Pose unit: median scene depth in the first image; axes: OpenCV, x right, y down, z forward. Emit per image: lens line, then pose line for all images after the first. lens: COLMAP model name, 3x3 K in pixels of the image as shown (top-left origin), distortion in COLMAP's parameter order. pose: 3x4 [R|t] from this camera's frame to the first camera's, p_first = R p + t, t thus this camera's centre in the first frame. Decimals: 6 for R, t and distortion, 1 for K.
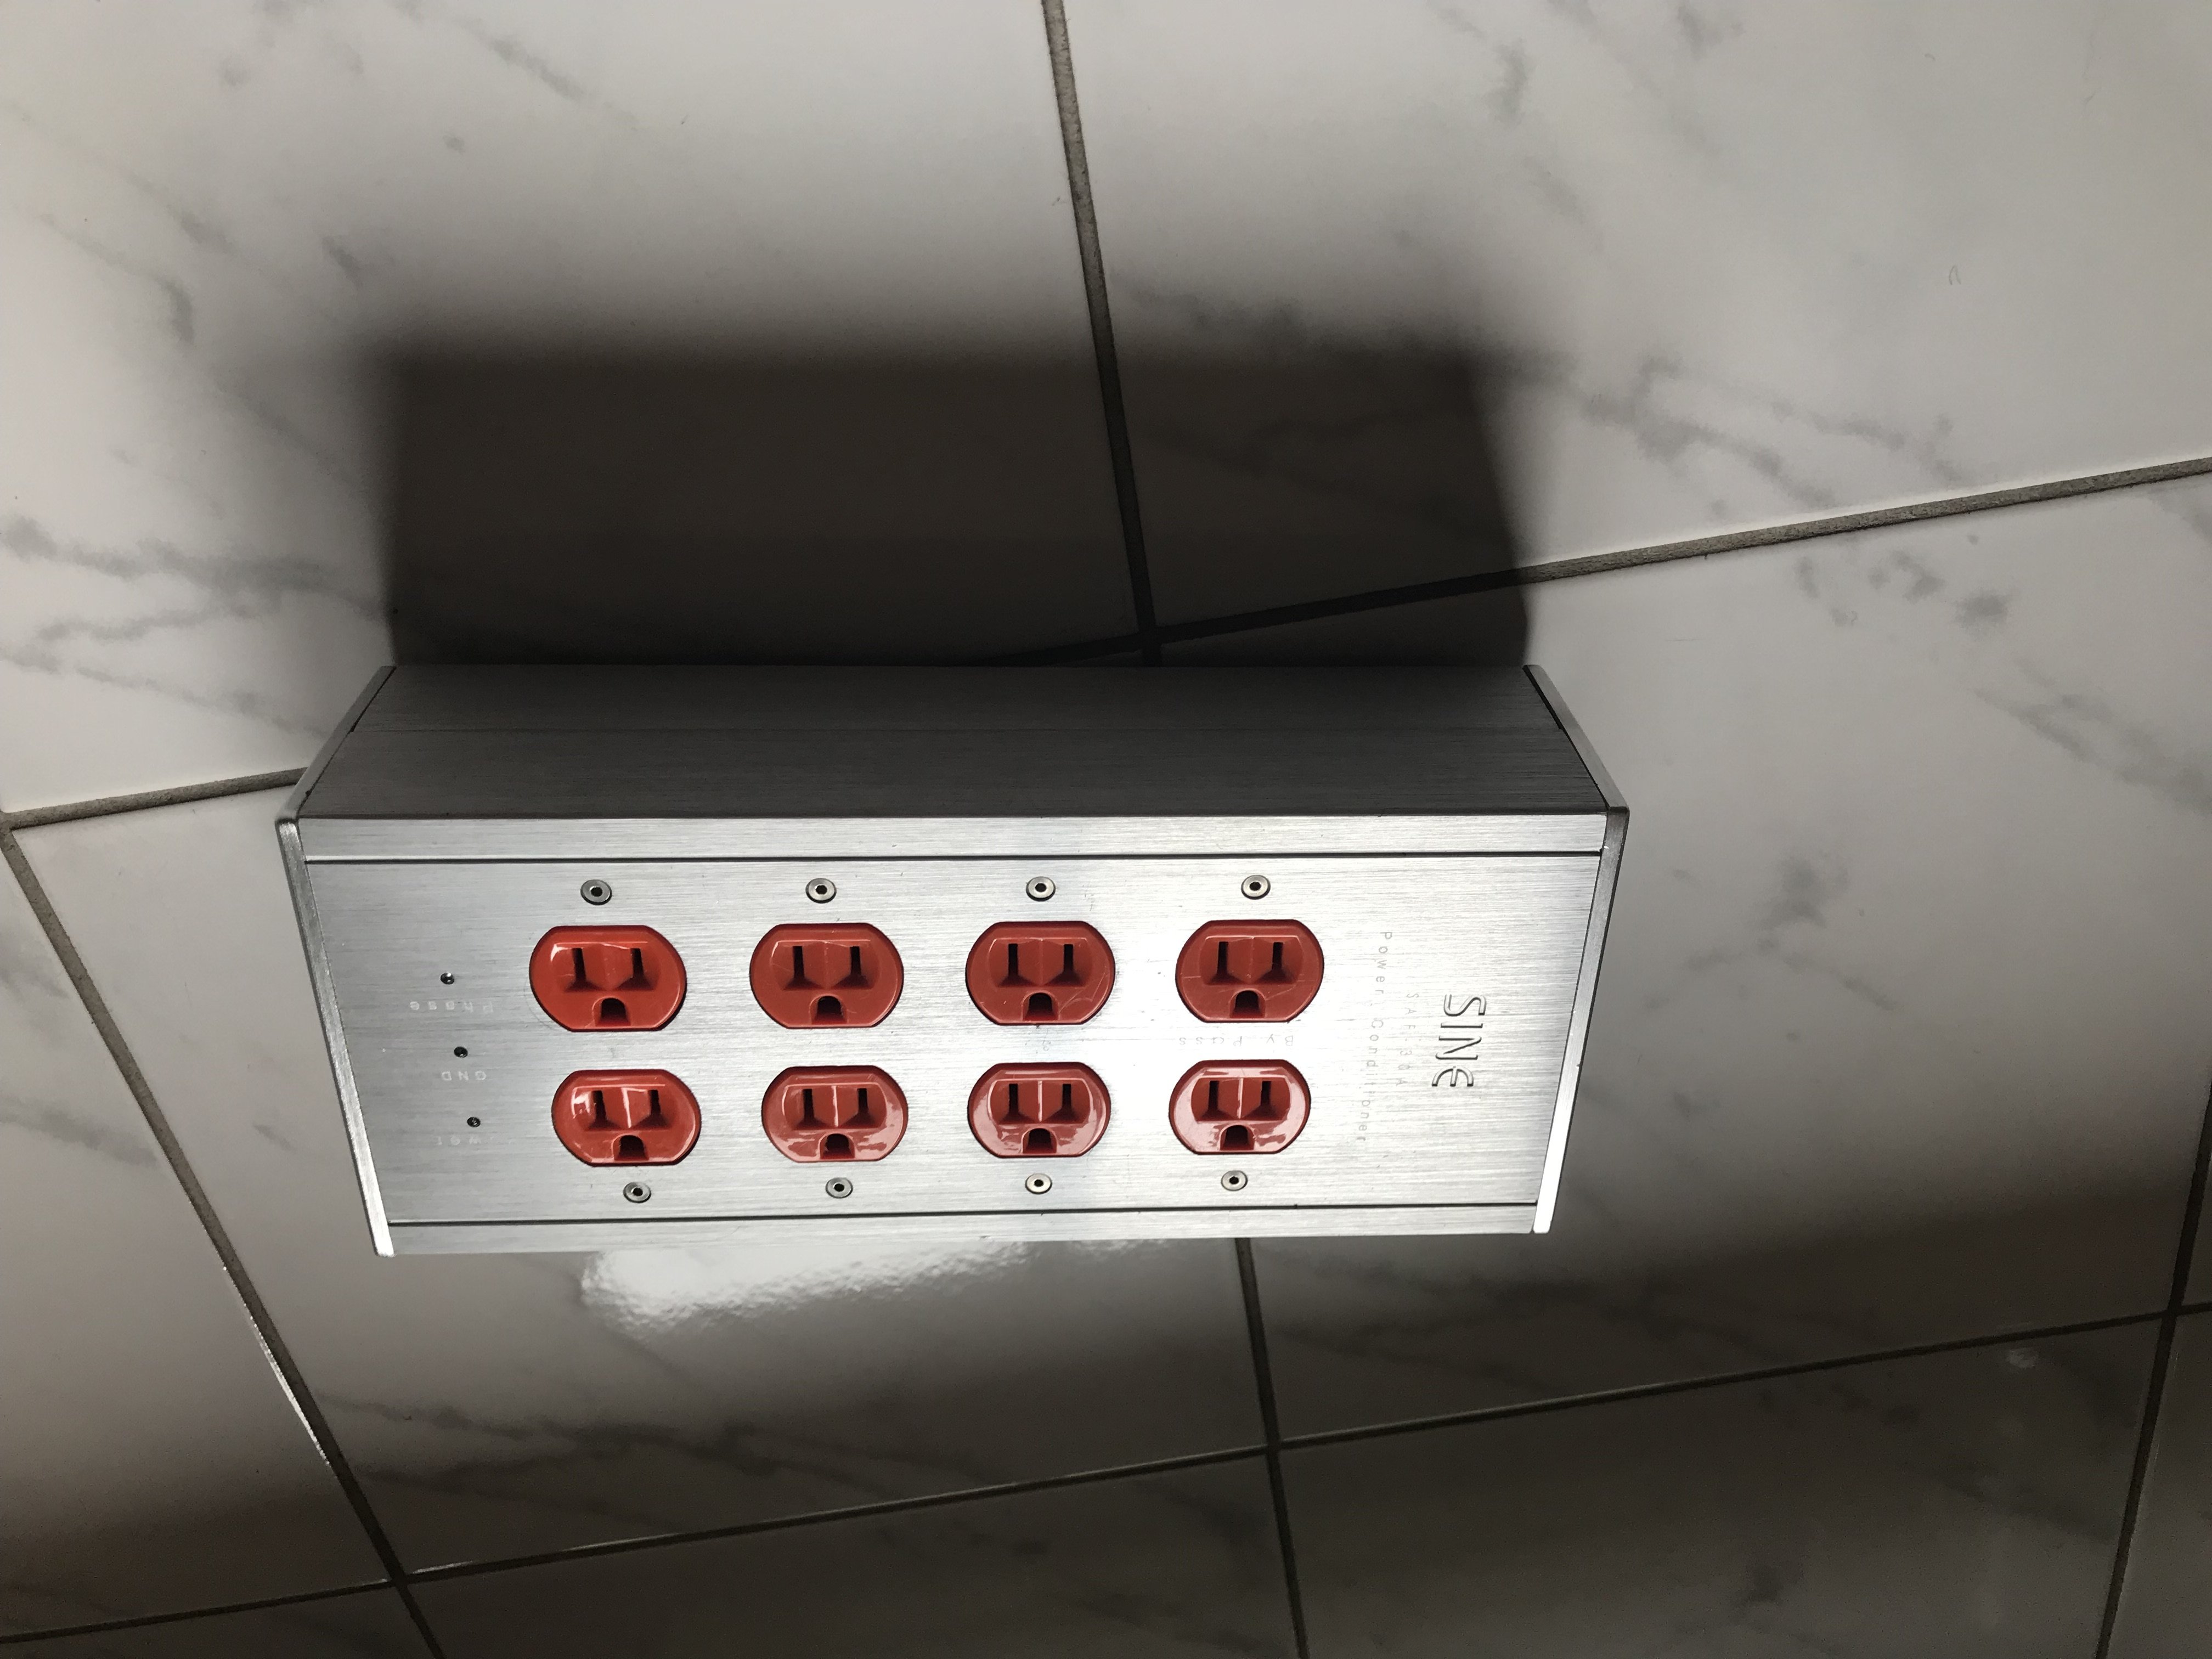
lens RADIAL K [[1812.3, 0, 1104.0], [0, 1812.3, 837.5], [0, 0, 1]] dist [0.010846, -0.003947]
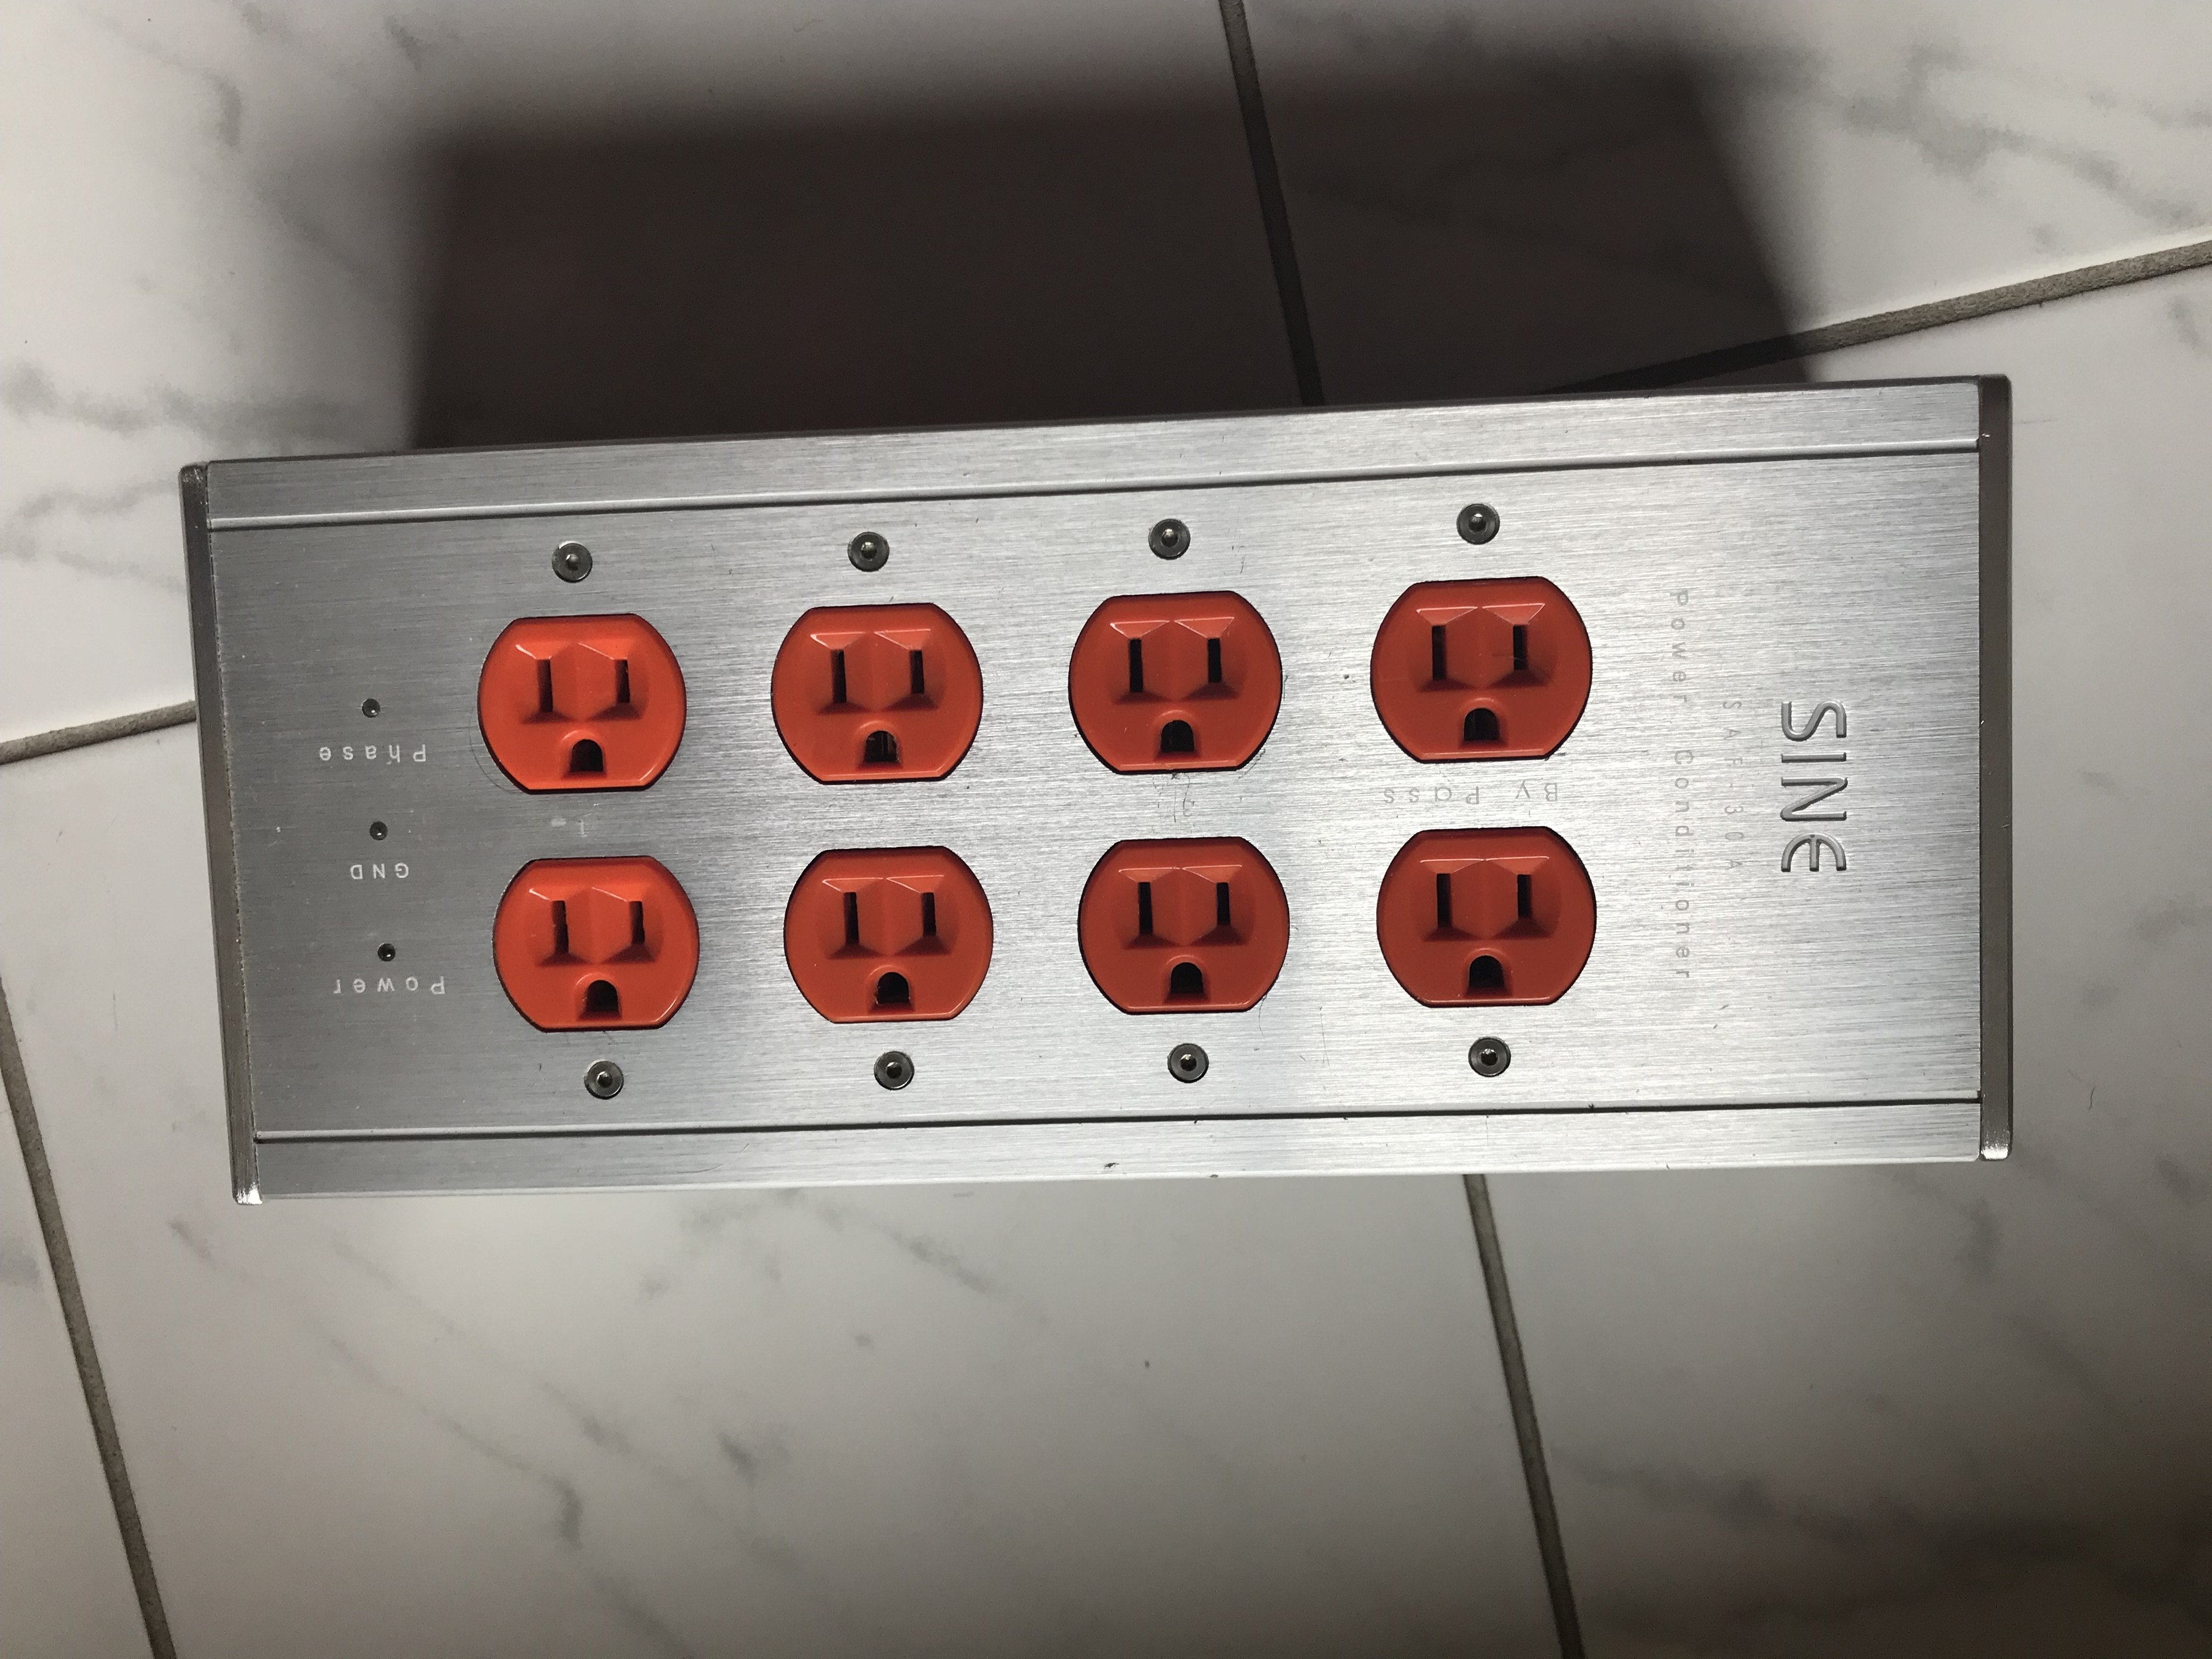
lens RADIAL K [[1812.3, 0, 1108.3], [0, 1812.3, 832.0], [0, 0, 1]] dist [0.010846, -0.003947]
pose [[0.991955, -0.052364, -0.115250, 0.015270], [-0.002301, 0.902822, -0.430009, 0.403018], [0.126567, 0.426815, 0.895438, 0.369002]]
